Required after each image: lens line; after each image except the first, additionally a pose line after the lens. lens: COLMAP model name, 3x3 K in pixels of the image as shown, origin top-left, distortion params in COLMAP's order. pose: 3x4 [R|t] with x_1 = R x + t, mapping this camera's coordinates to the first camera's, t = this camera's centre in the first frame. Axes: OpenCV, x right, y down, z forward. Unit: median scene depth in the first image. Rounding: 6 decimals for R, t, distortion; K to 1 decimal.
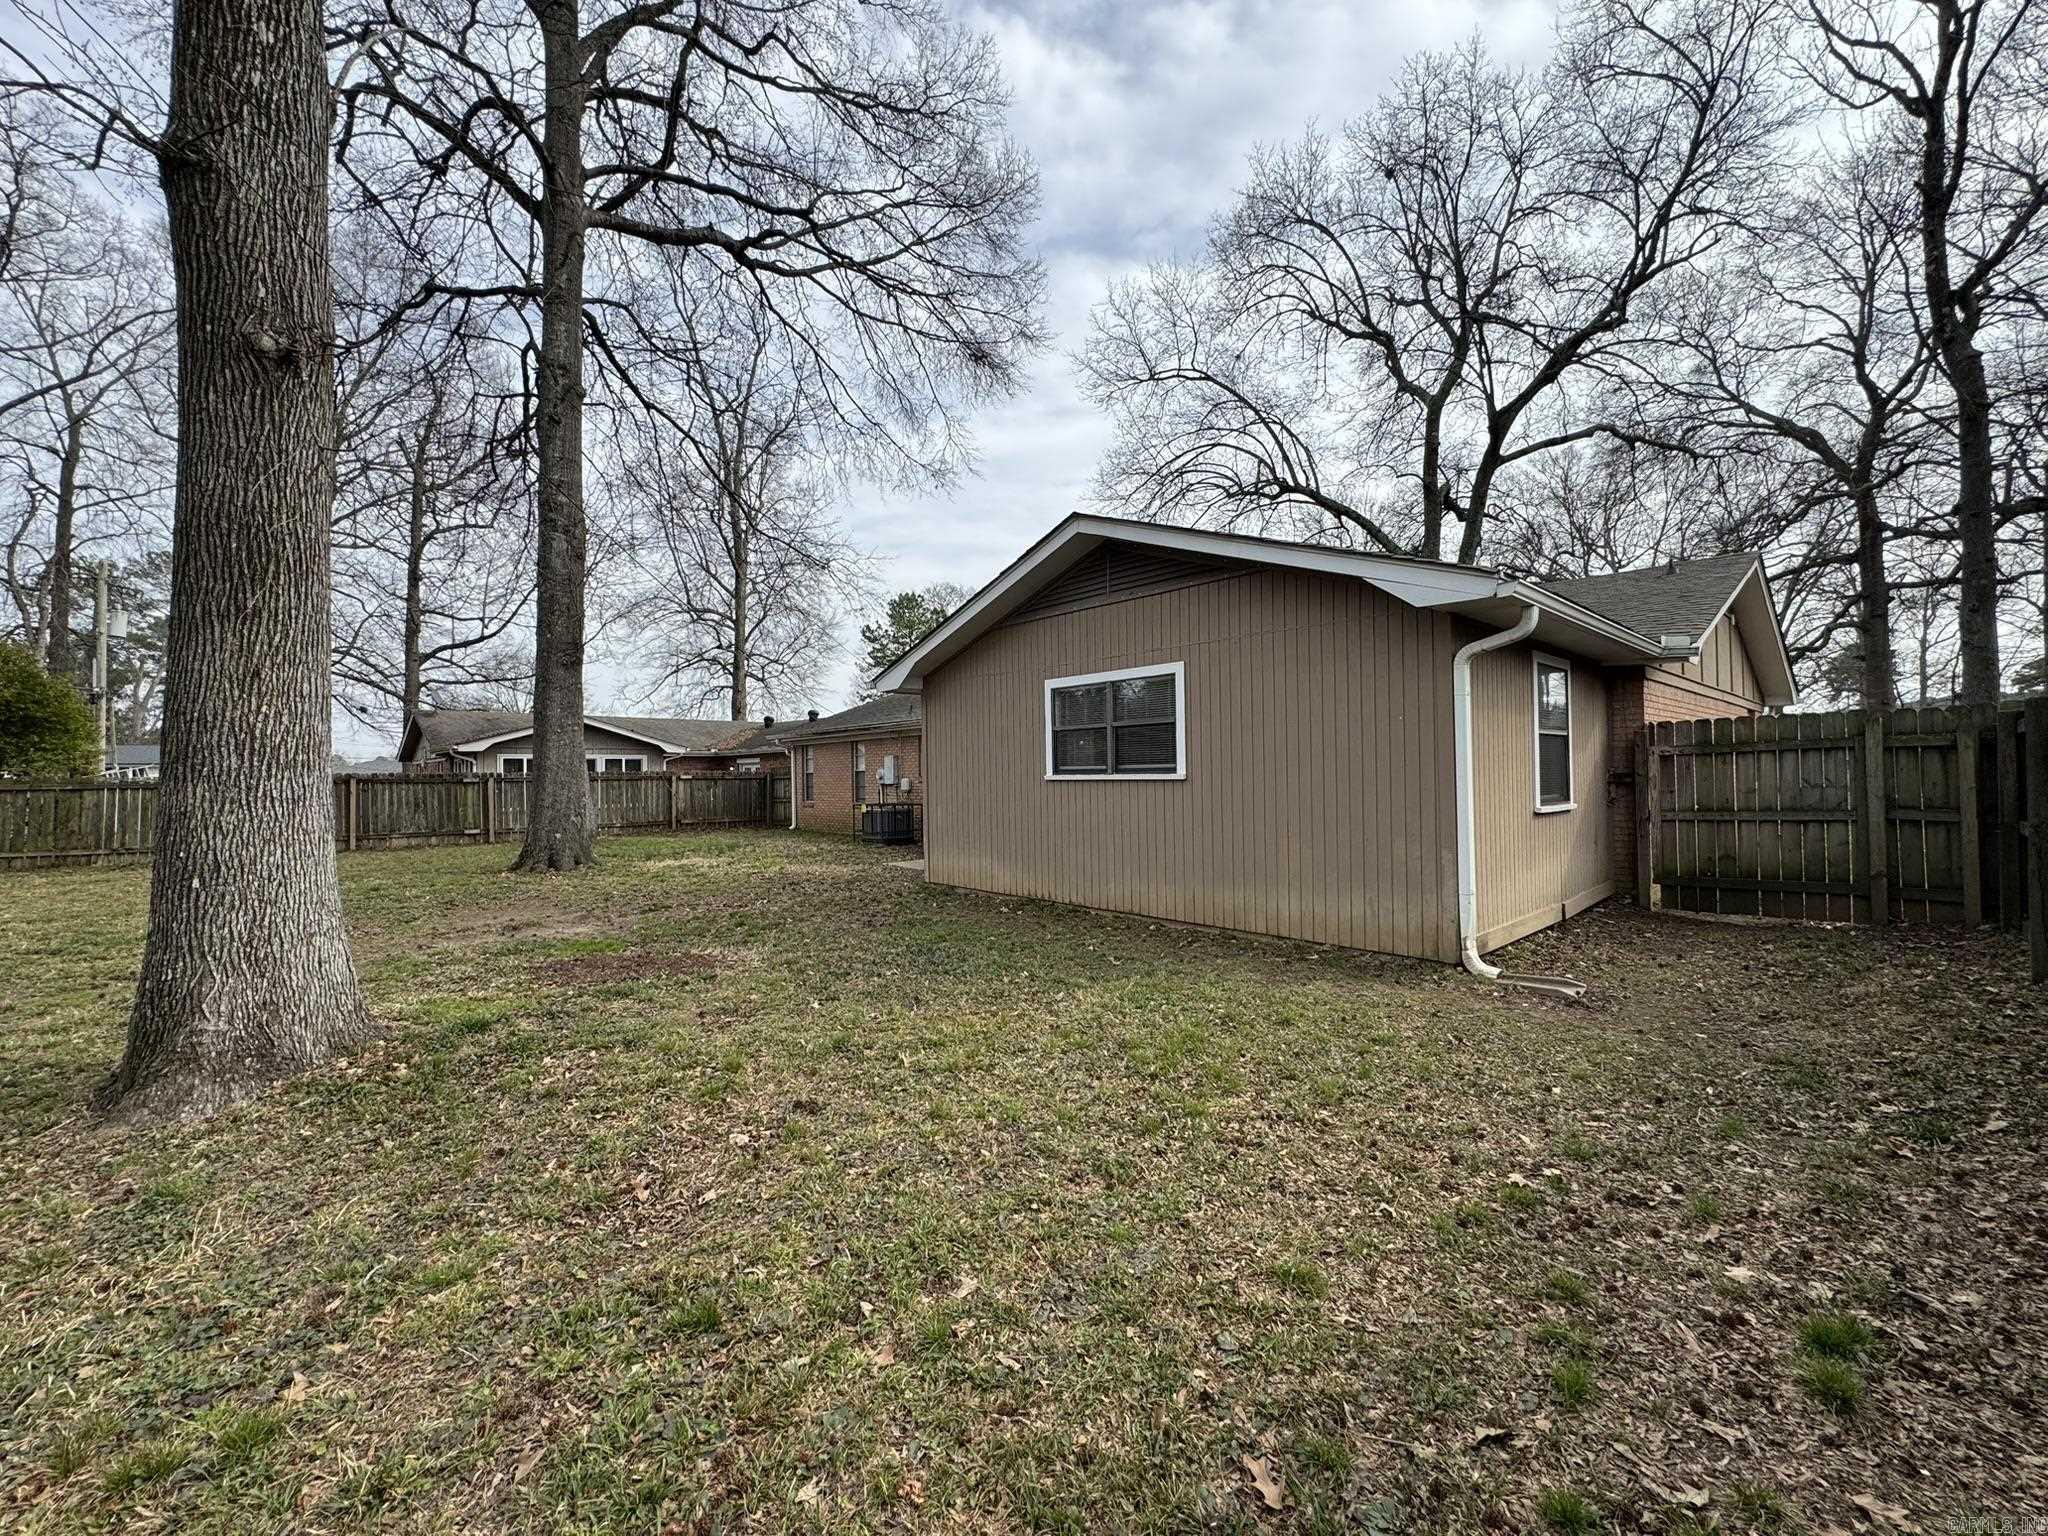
lens RADIAL K [[813.5, 0, 1017.4], [0, 813.5, 768.9], [0, 0, 1]] dist [-0.002471, 0.000621]
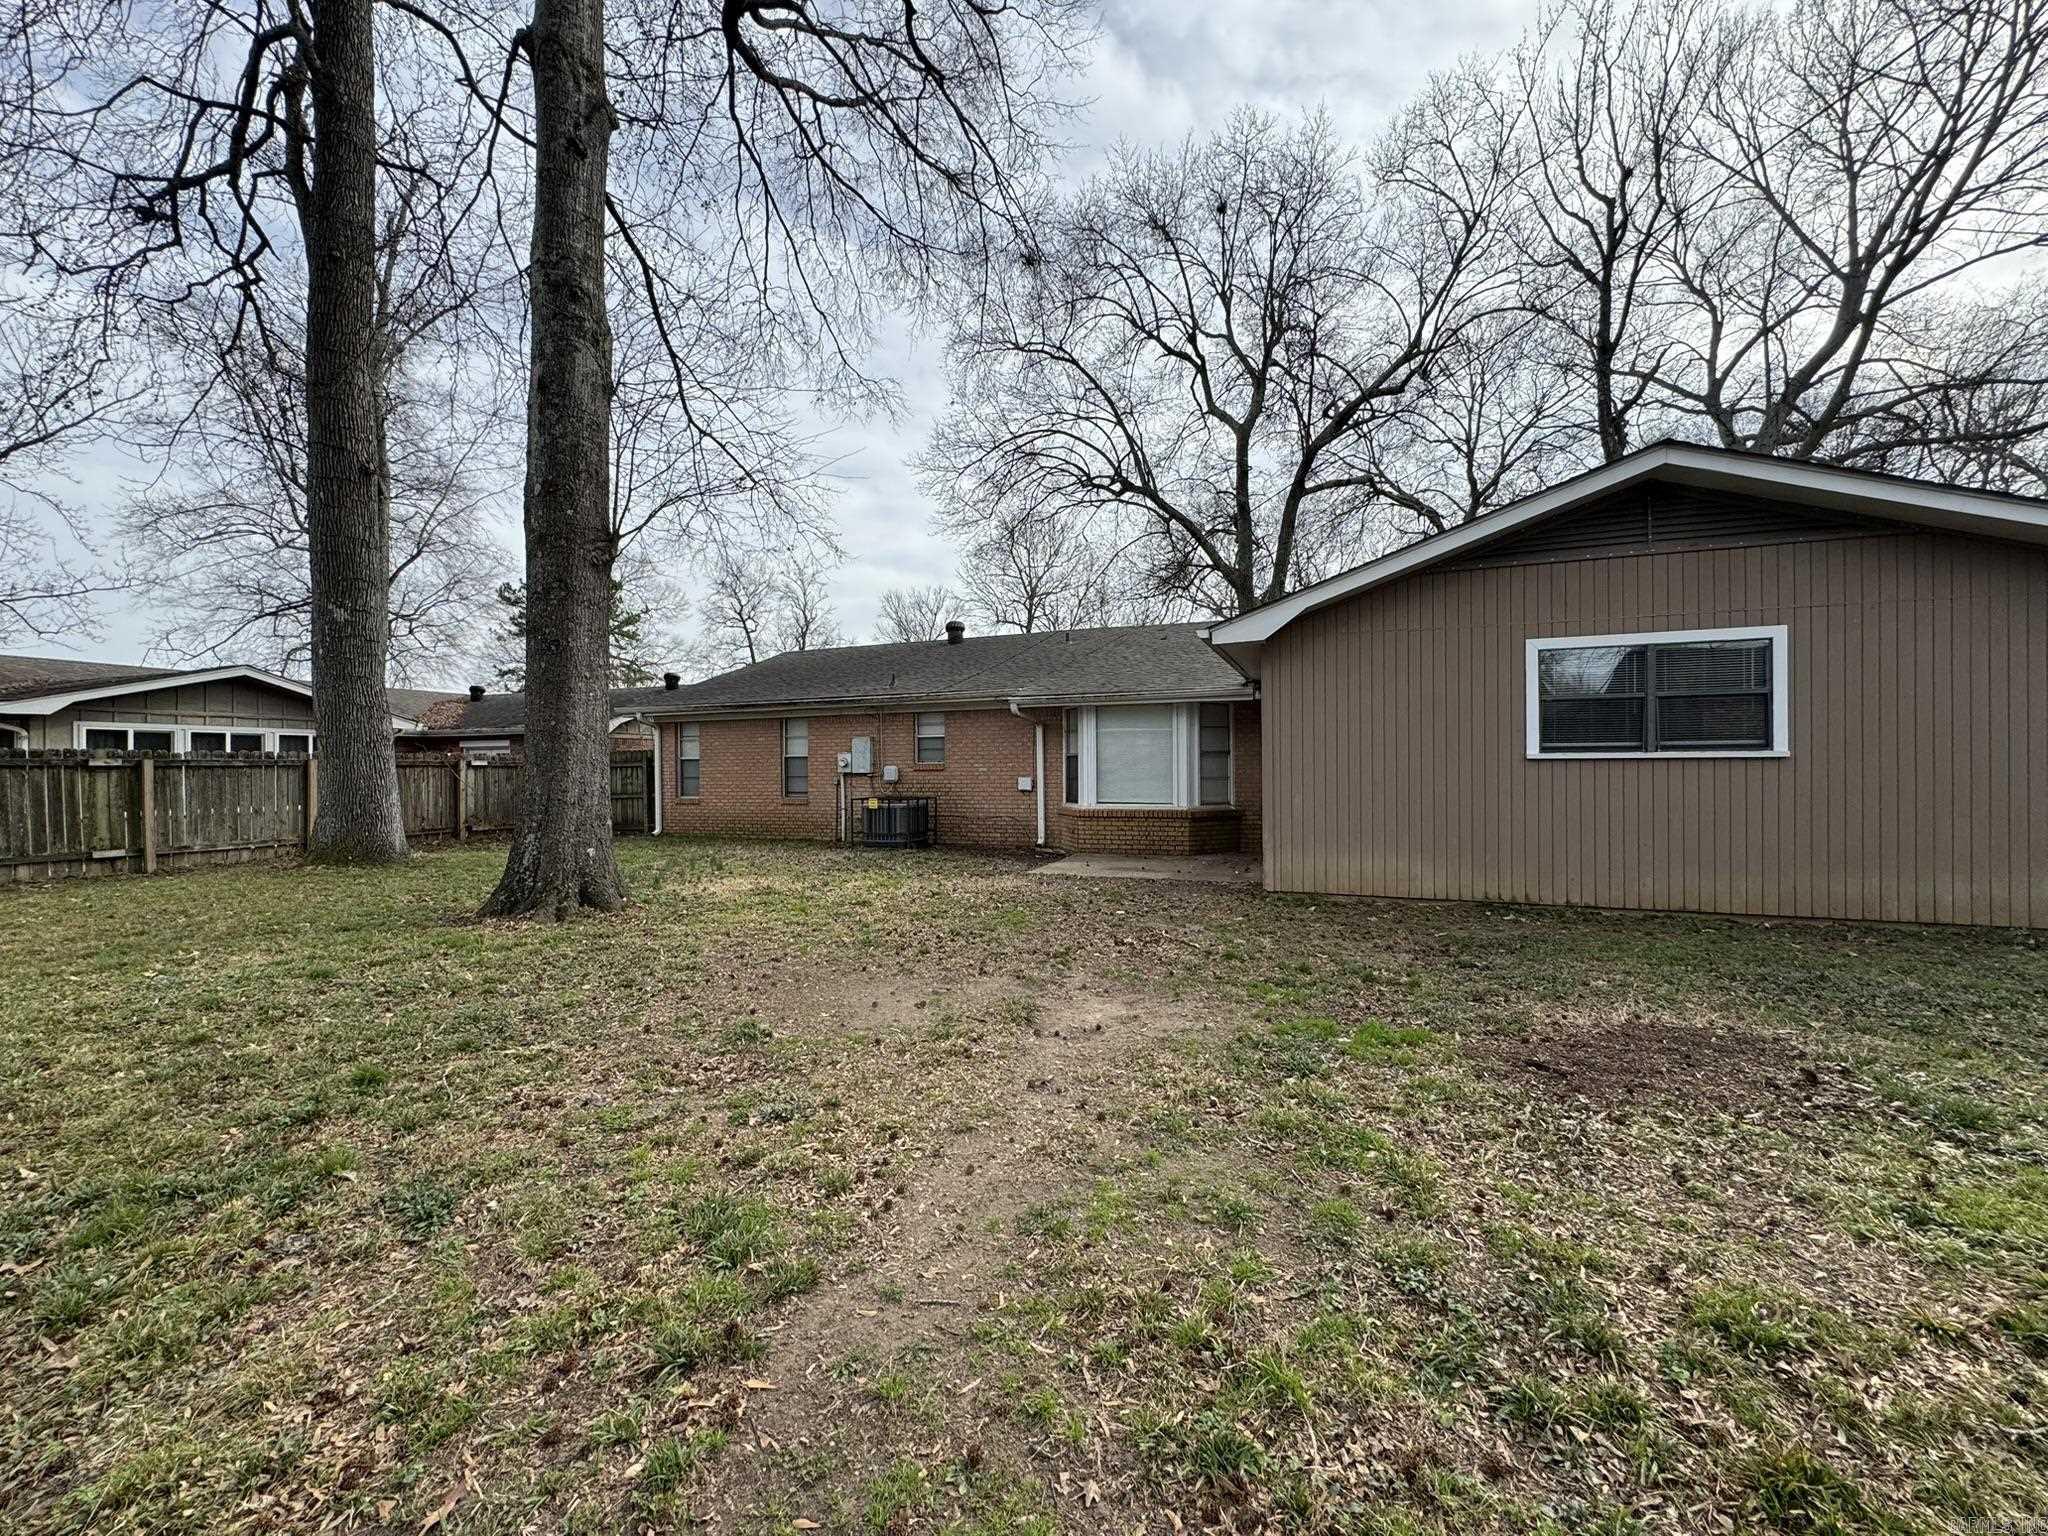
lens RADIAL K [[813.5, 0, 1016.4], [0, 813.5, 775.5], [0, 0, 1]] dist [-0.002471, 0.000621]
pose [[0.895893, 0.003792, 0.444255, -0.363776], [-0.008603, 0.999924, 0.008815, 0.012301], [-0.444187, -0.011719, 0.895857, 0.217050]]
